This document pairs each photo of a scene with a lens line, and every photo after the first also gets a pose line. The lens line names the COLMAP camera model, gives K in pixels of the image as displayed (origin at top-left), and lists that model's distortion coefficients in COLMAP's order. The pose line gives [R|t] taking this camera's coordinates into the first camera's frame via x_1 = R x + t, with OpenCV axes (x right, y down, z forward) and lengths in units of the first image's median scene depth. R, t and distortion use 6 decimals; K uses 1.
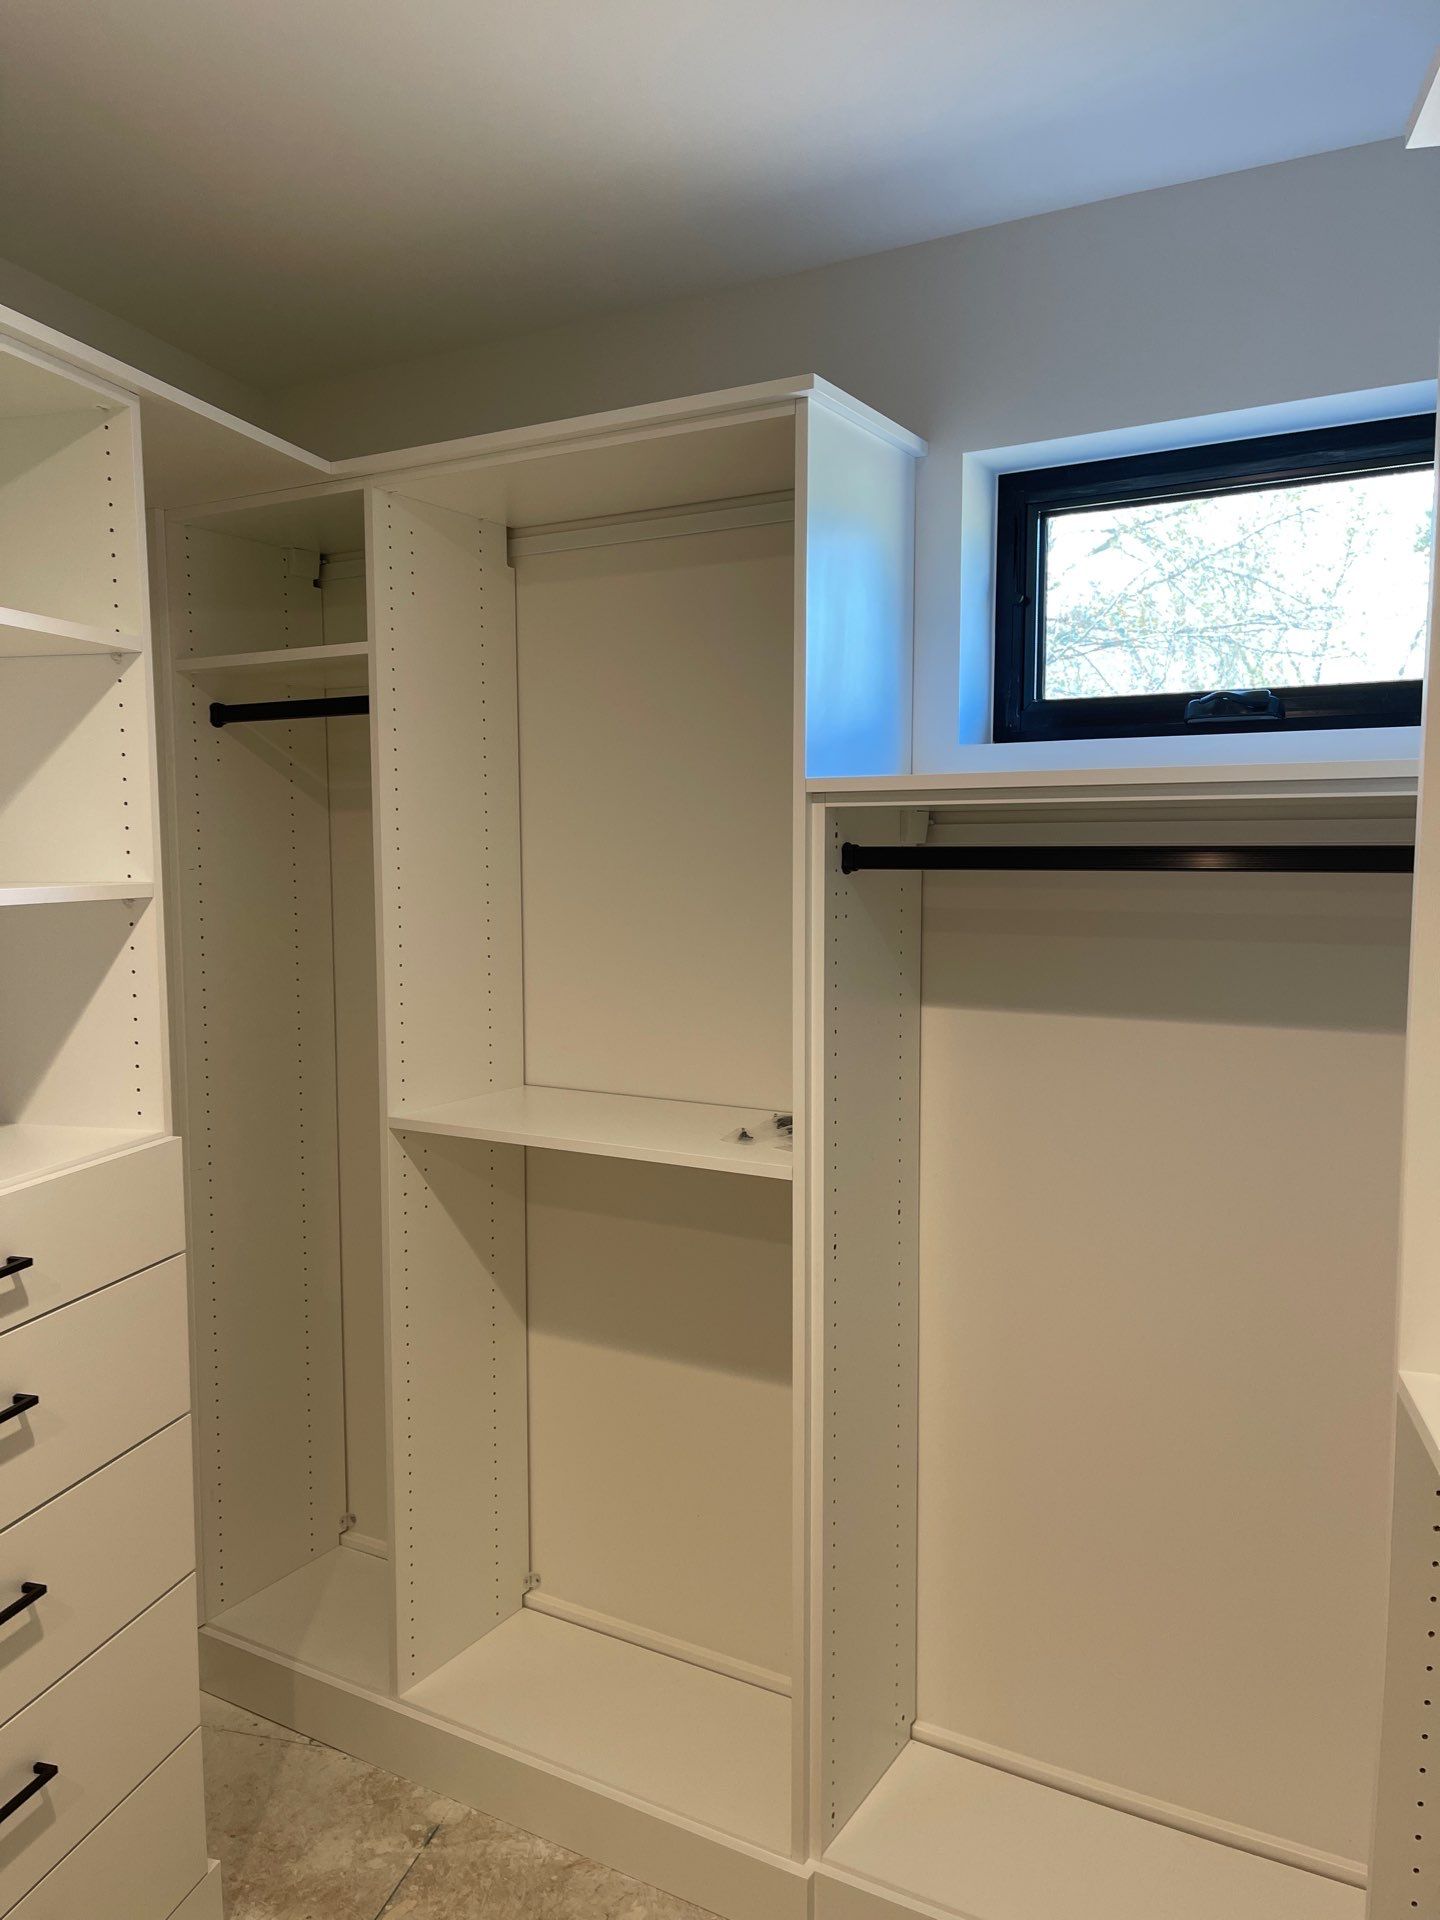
lens RADIAL K [[1466.0, 0, 714.0], [0, 1466.0, 970.6], [0, 0, 1]] dist [0.054618, -0.084606]
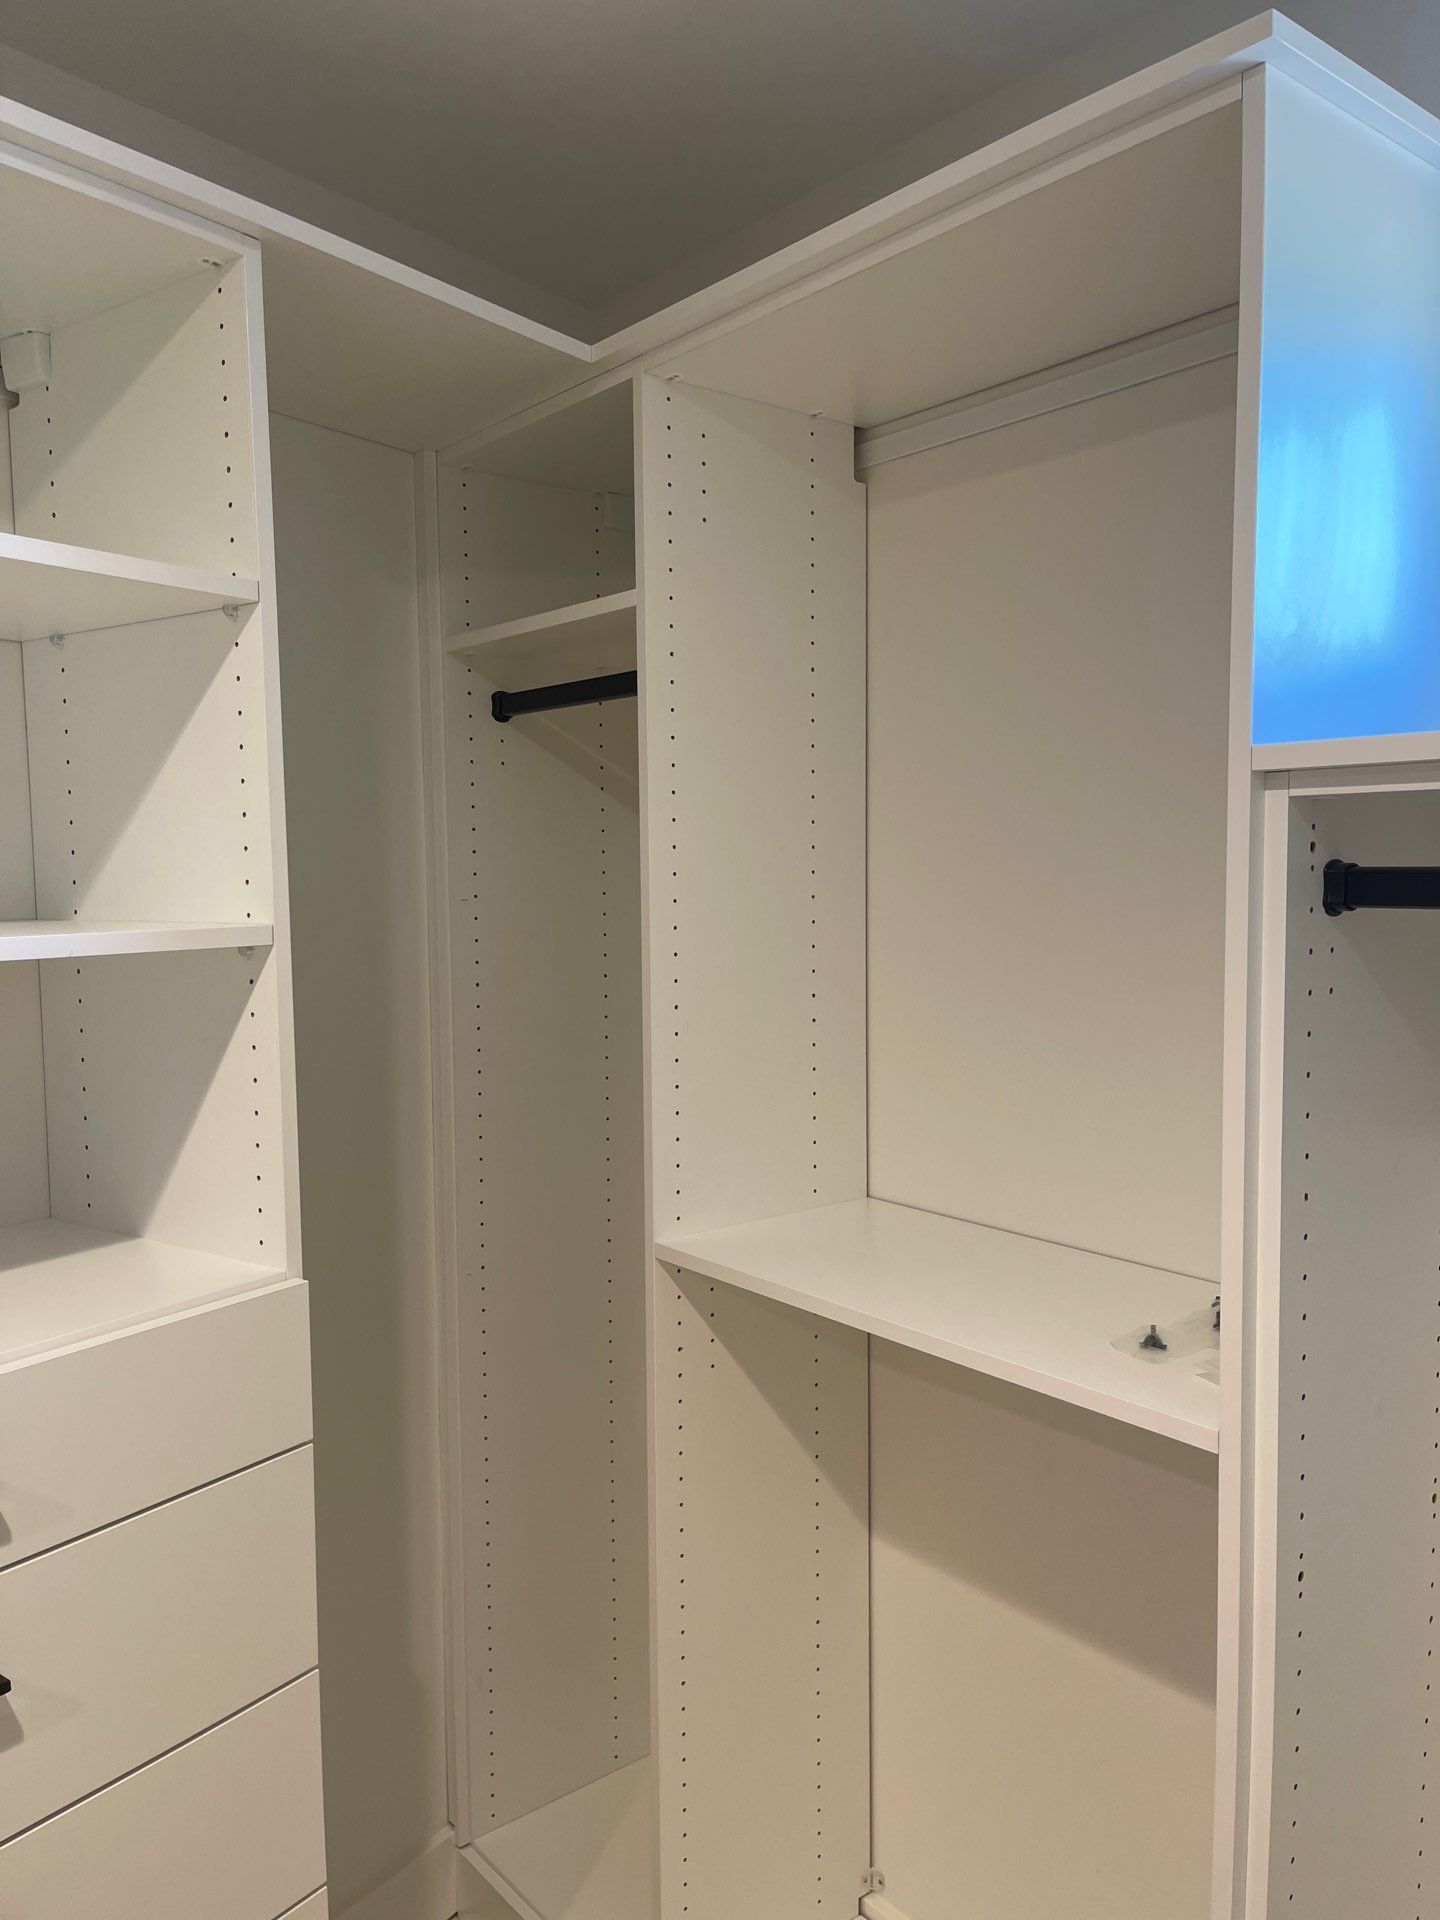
lens RADIAL K [[1466.0, 0, 714.0], [0, 1466.0, 970.6], [0, 0, 1]] dist [0.054618, -0.084606]
pose [[0.937511, 0.018829, -0.347446, 0.059249], [-0.023489, 0.999682, -0.009204, -0.031199], [0.347162, 0.016790, 0.937655, 0.354984]]
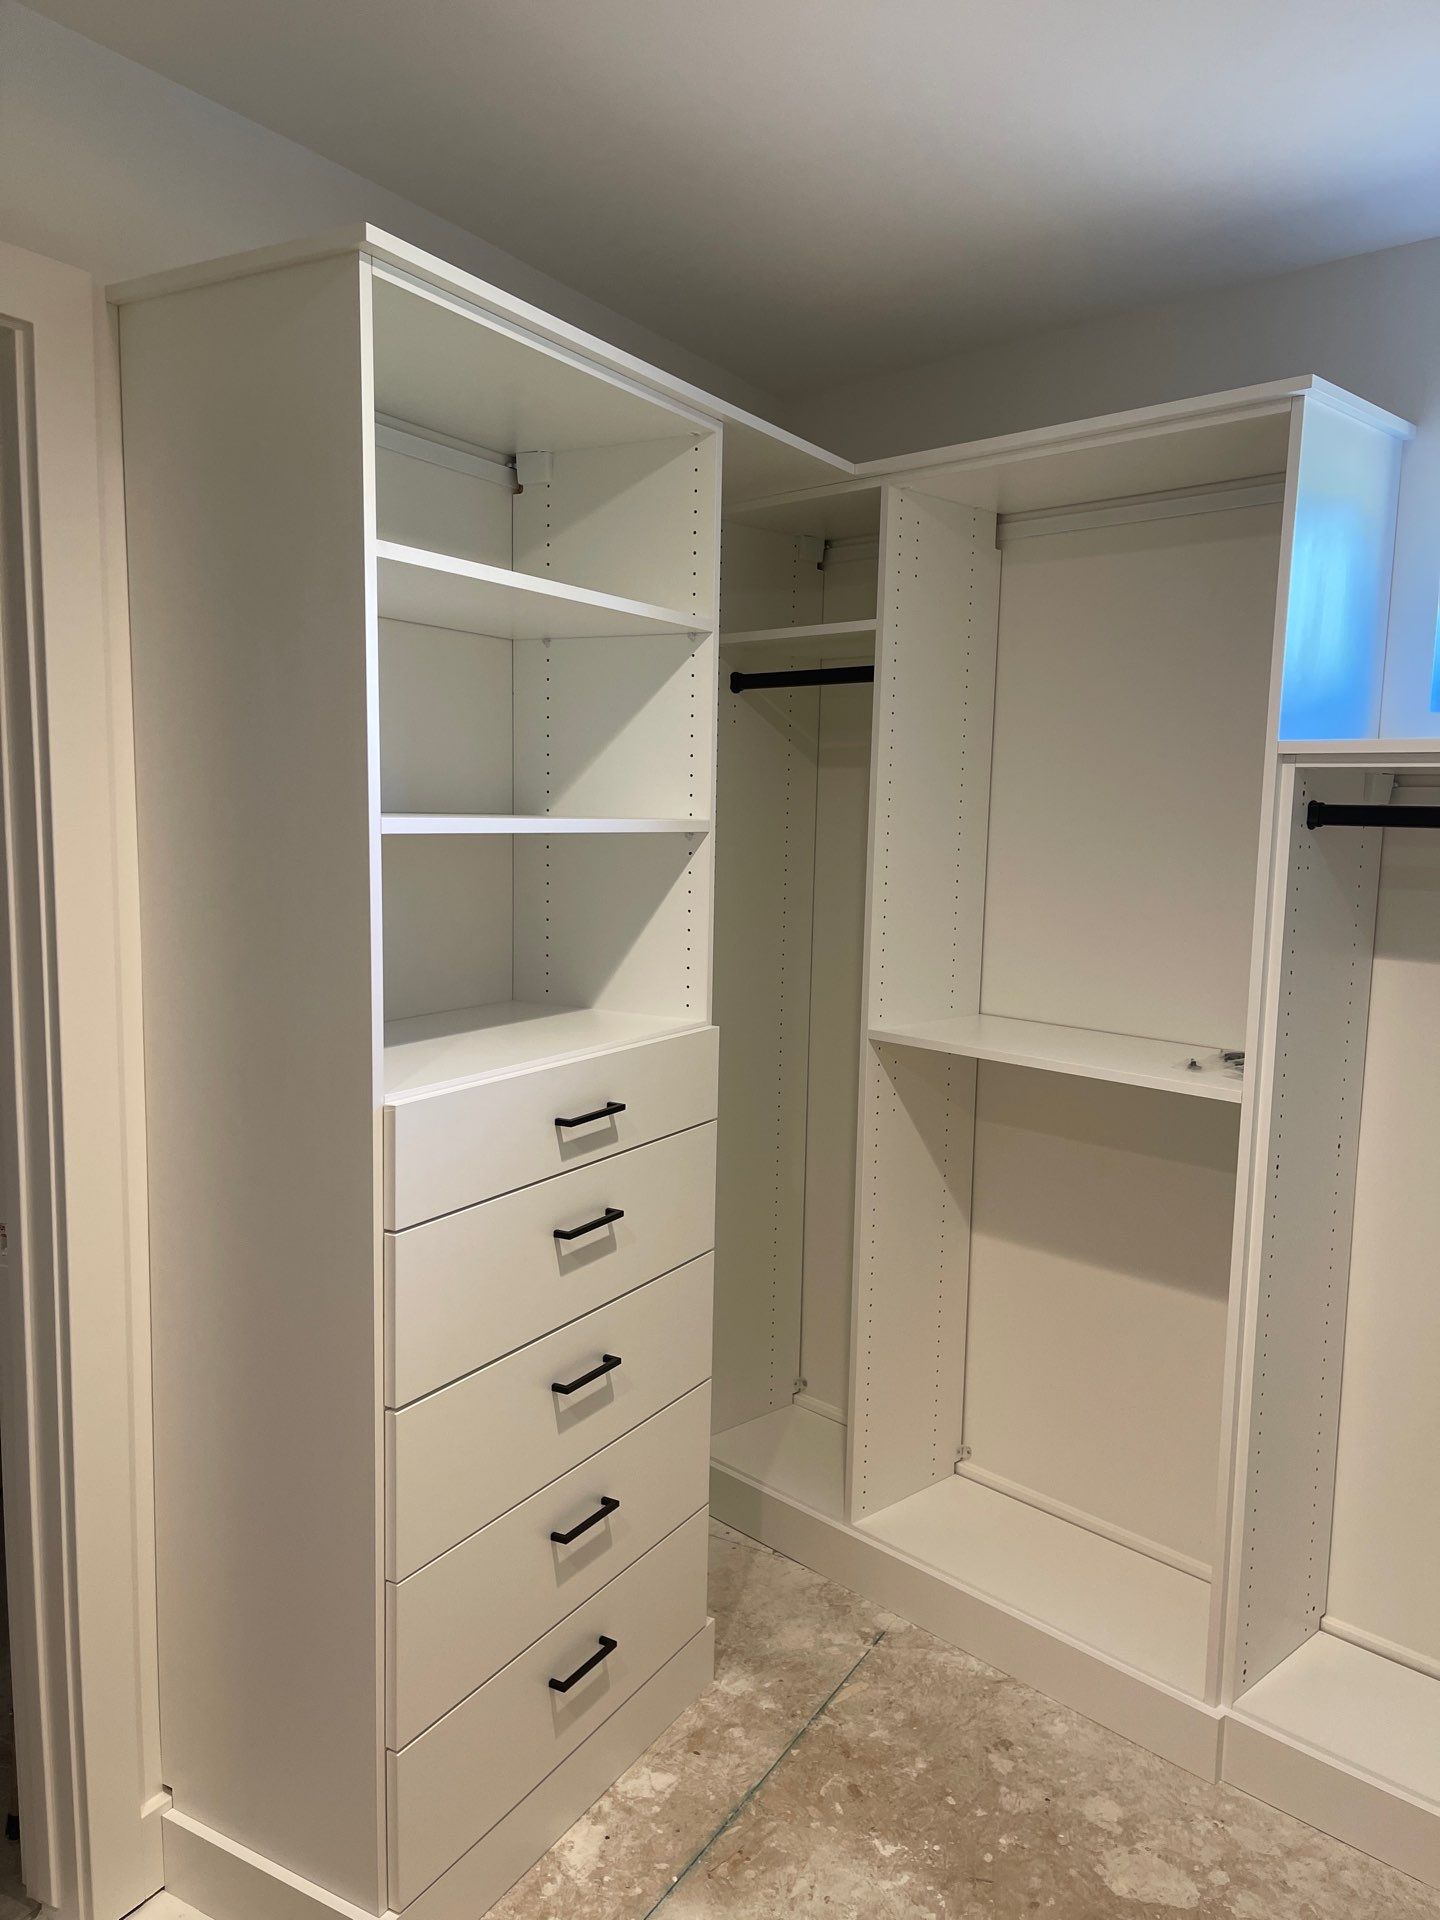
lens RADIAL K [[1466.0, 0, 720.5], [0, 1466.0, 977.7], [0, 0, 1]] dist [0.059312, -0.078677]
pose [[0.964995, 0.056780, -0.256048, -0.042398], [-0.049603, 0.998176, 0.034405, 0.026156], [0.257534, -0.020500, 0.966052, -0.165691]]
